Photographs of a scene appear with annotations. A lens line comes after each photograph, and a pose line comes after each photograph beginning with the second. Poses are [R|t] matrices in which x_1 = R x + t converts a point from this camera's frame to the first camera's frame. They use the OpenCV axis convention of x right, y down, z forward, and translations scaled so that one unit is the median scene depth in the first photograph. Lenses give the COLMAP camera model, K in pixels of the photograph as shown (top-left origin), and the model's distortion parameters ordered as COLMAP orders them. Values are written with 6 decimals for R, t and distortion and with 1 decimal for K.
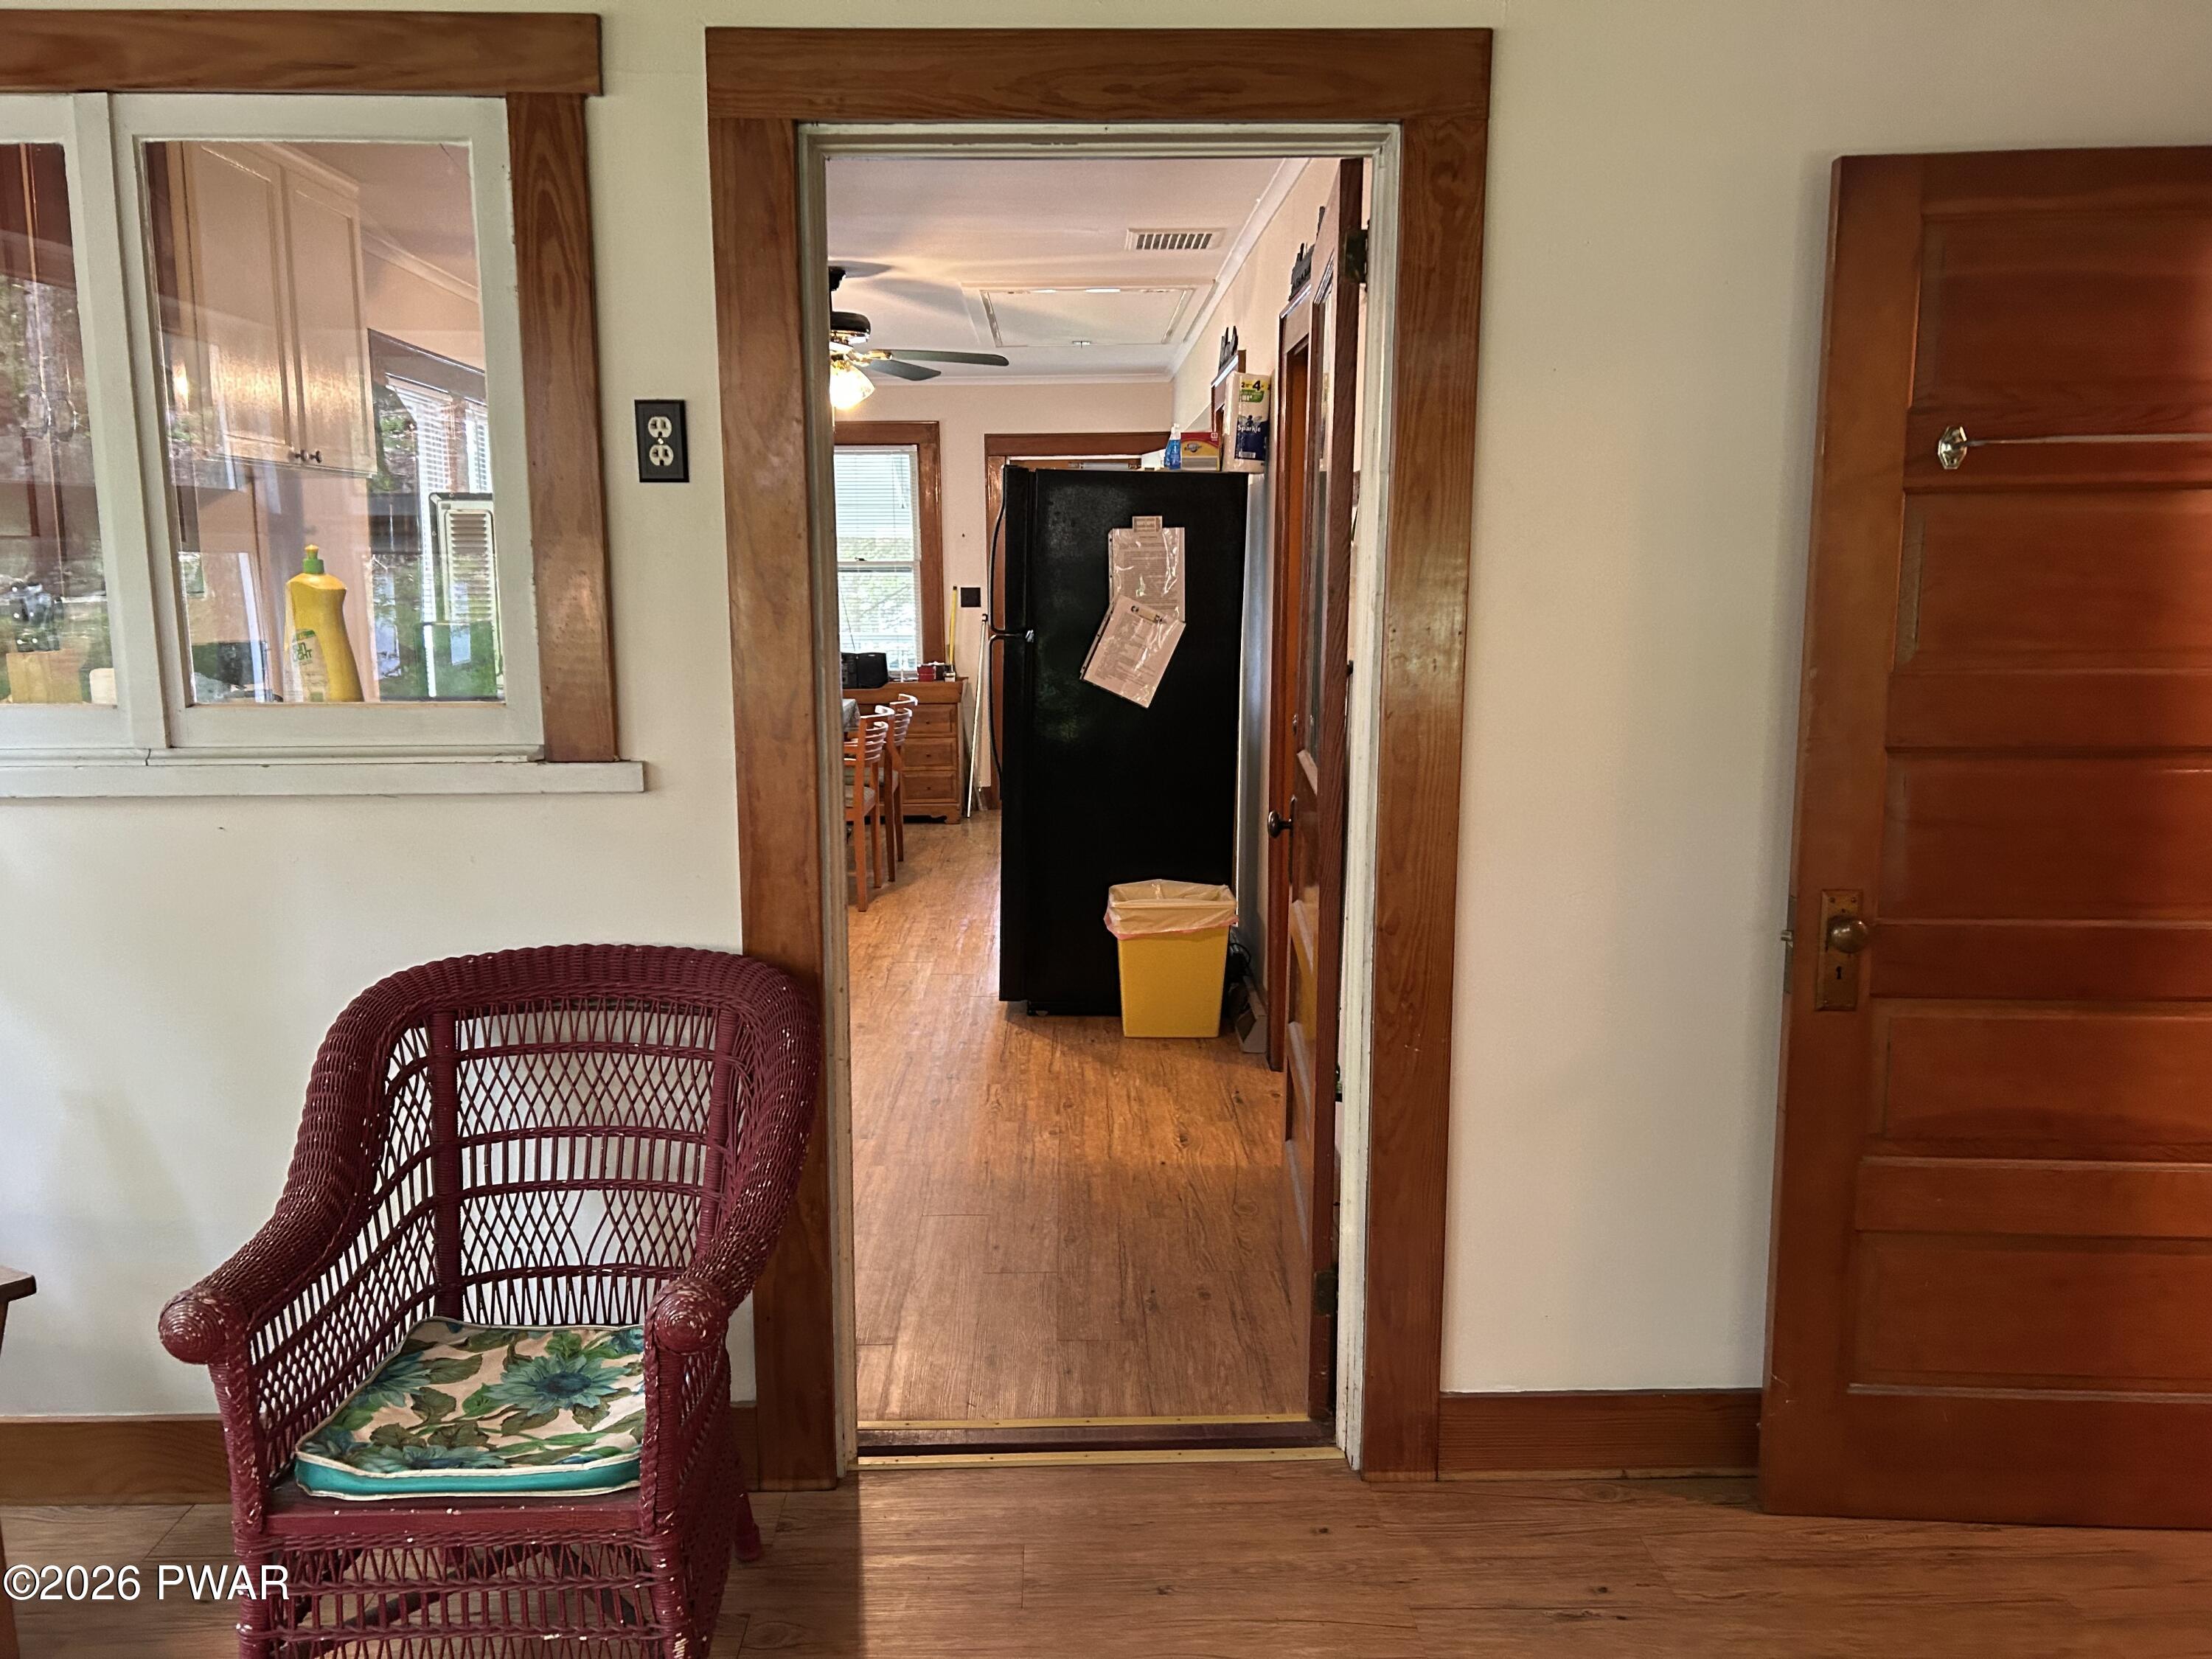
lens RADIAL K [[1513.8, 0, 1031.8], [0, 1513.8, 828.8], [0, 0, 1]] dist [0.074093, -0.000830]
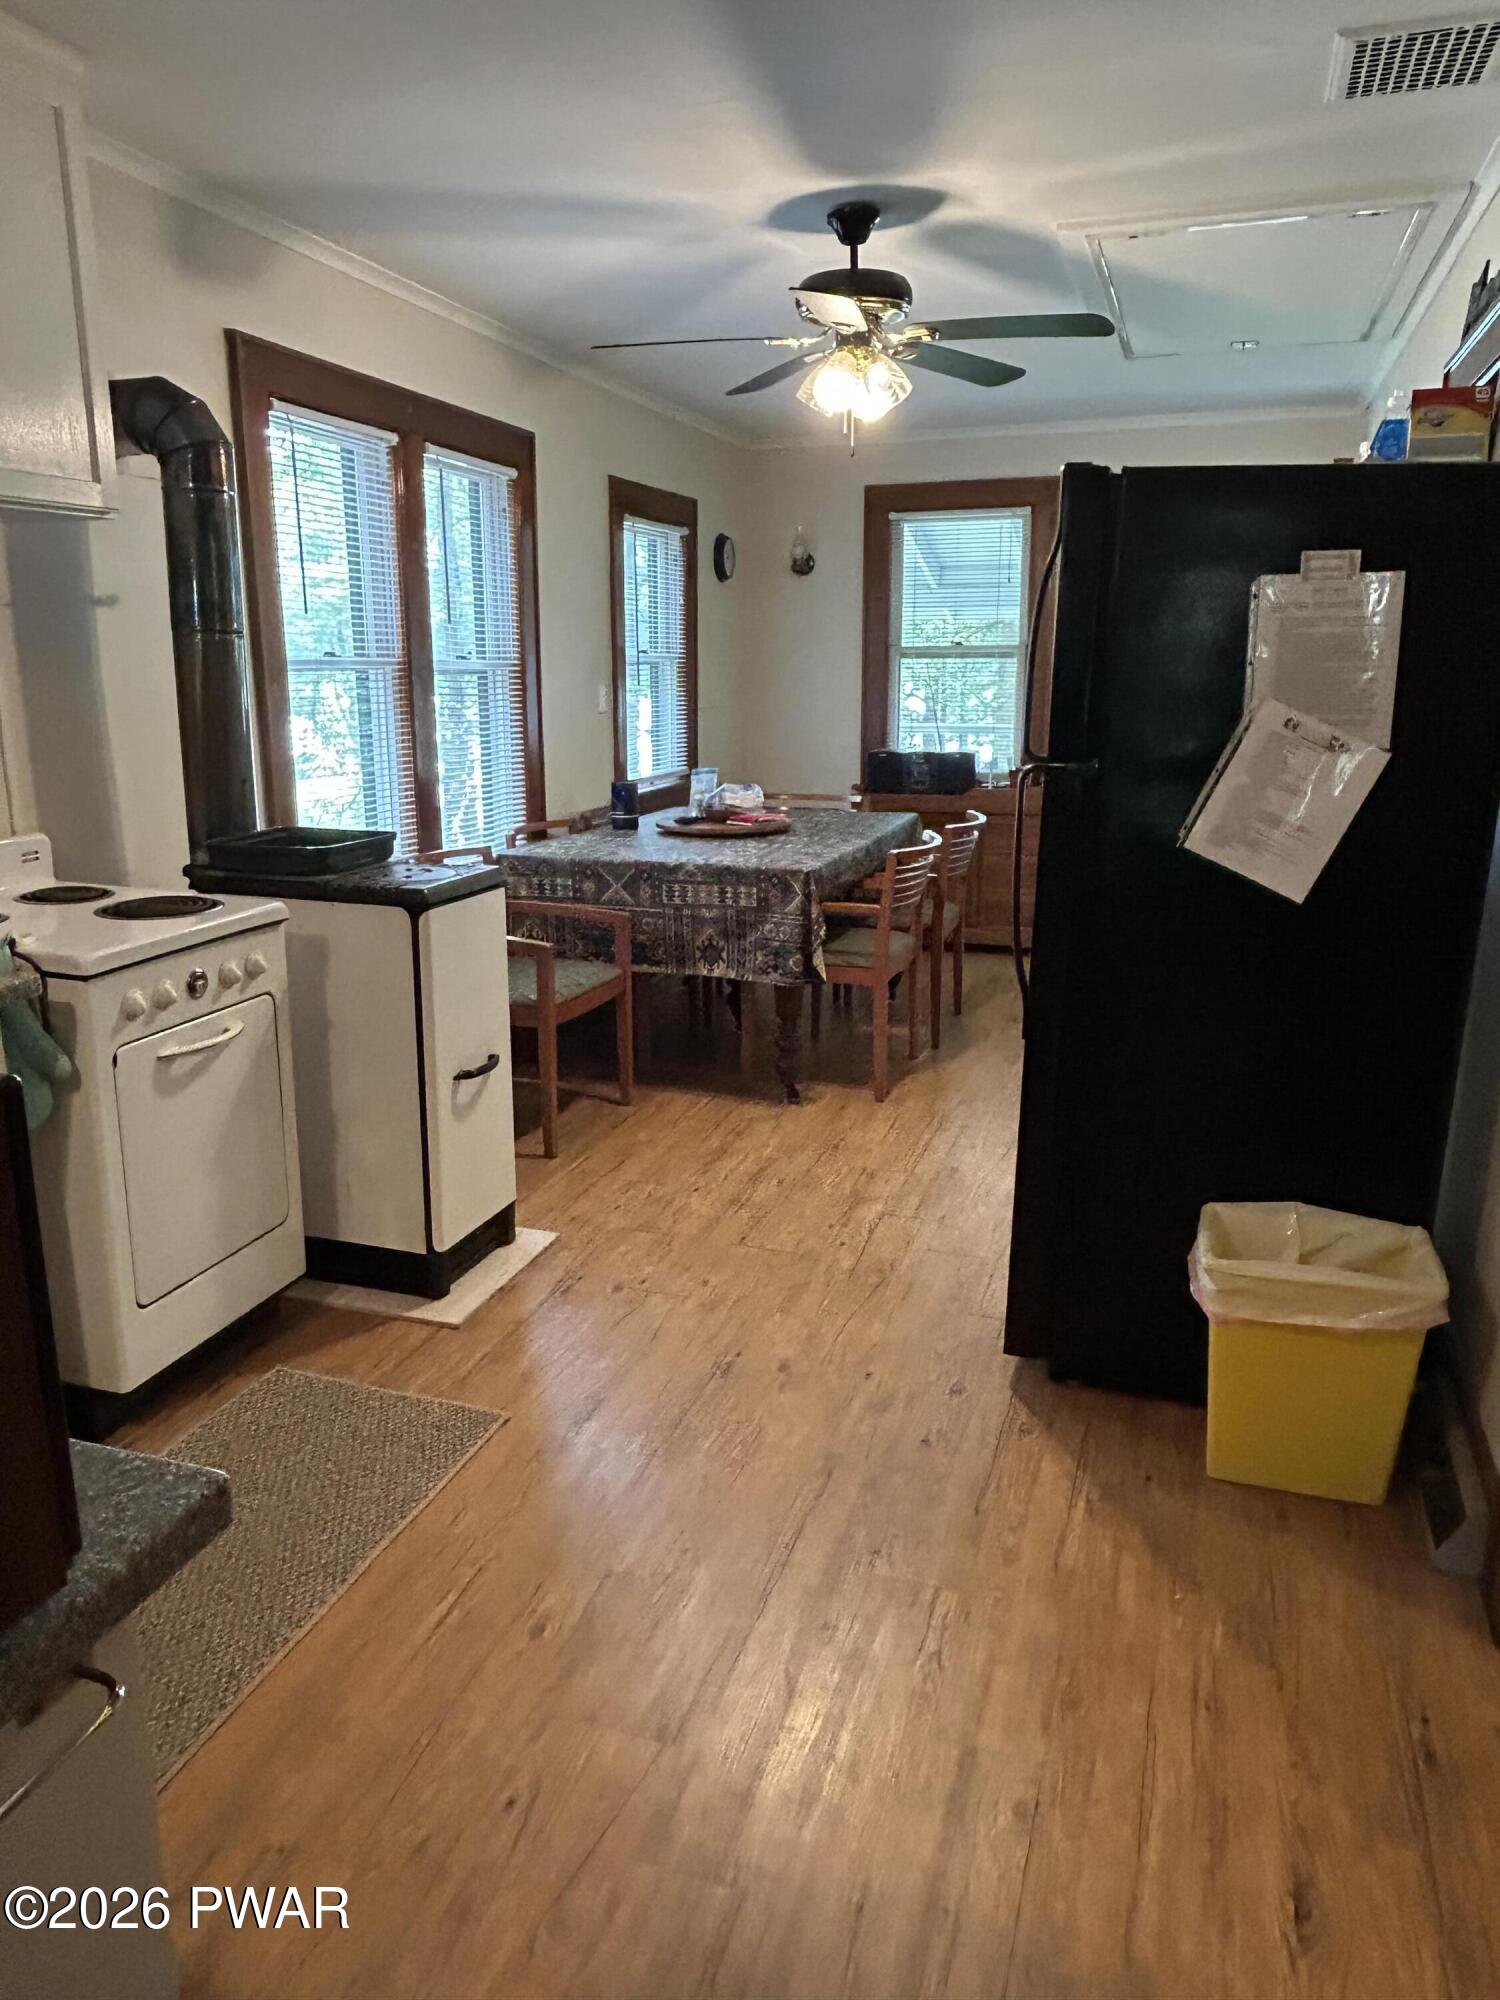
lens RADIAL K [[1306.5, 0, 776.5], [0, 1306.5, 992.8], [0, 0, 1]] dist [-0.000950, -0.001076]
pose [[0.956477, 0.076561, -0.281584, 0.029971], [-0.053006, 0.994499, 0.090347, -0.079932], [0.286952, -0.071489, 0.955274, 0.480269]]
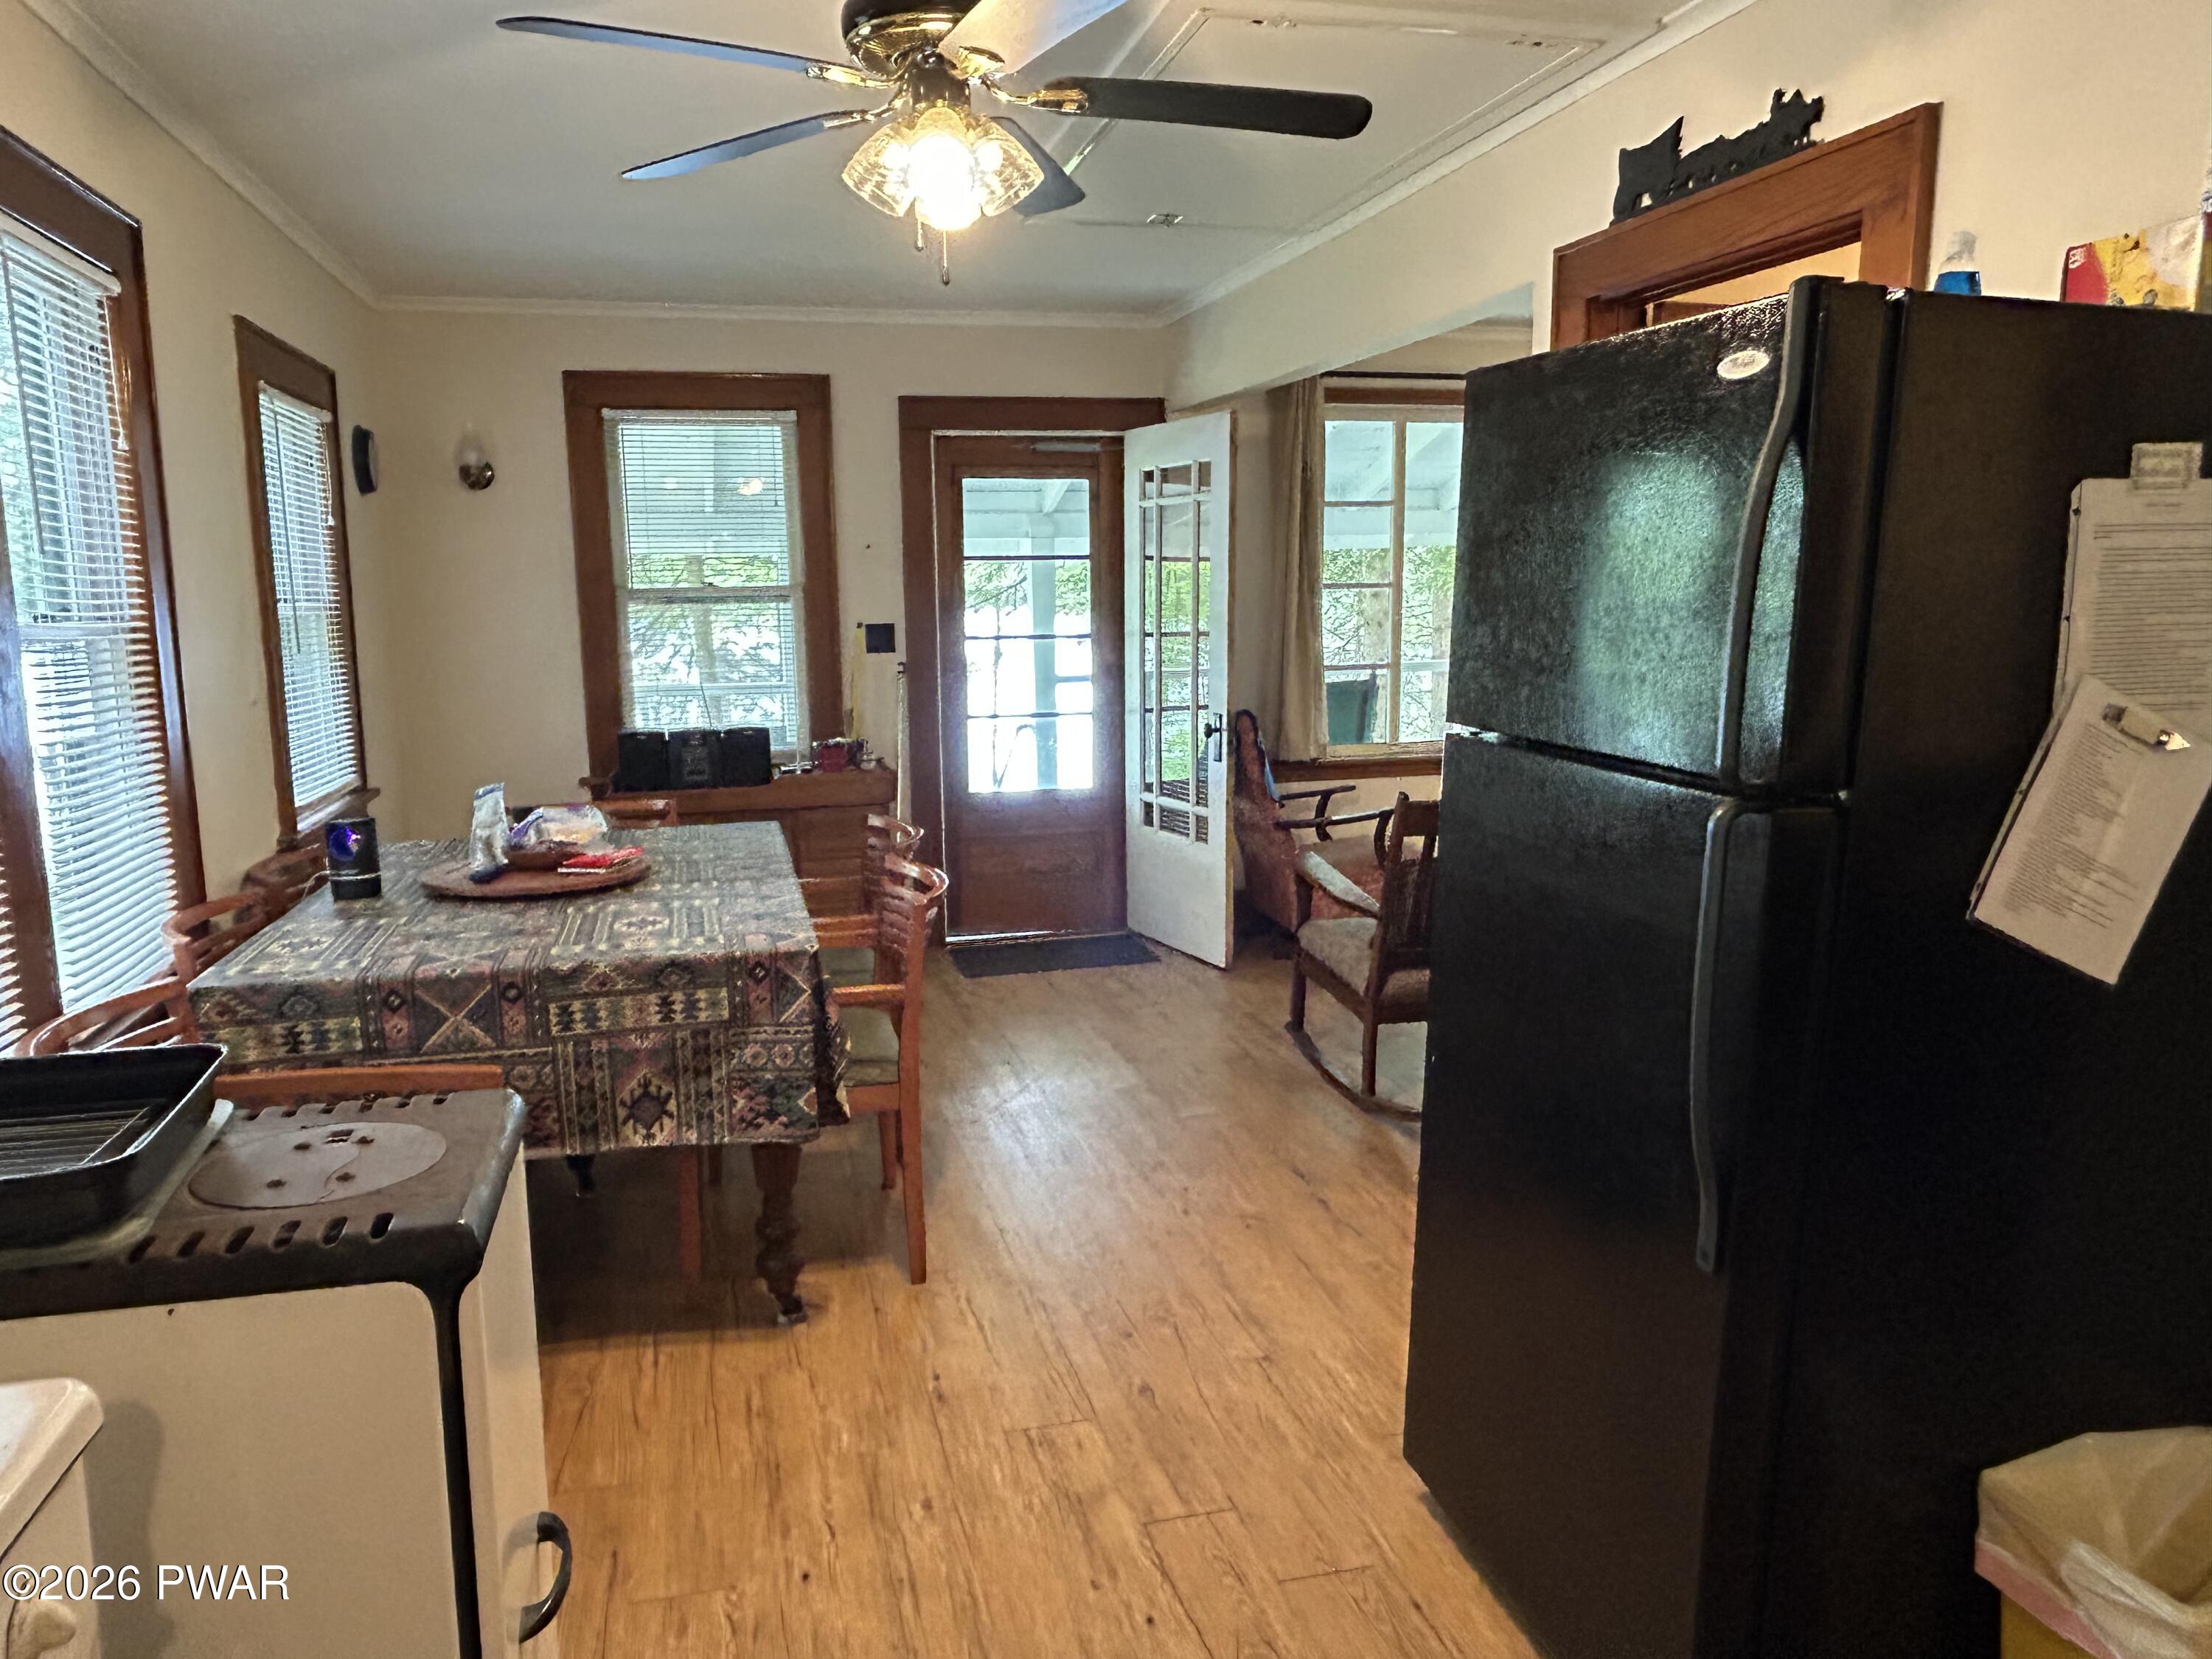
lens RADIAL K [[1445.0, 0, 1057.3], [0, 1445.0, 840.0], [0, 0, 1]] dist [-0.000950, -0.001076]
pose [[0.970847, -0.047879, 0.234869, -0.240828], [0.047855, 0.998837, 0.005803, -0.127051], [-0.234874, 0.005606, 0.972010, 0.723148]]
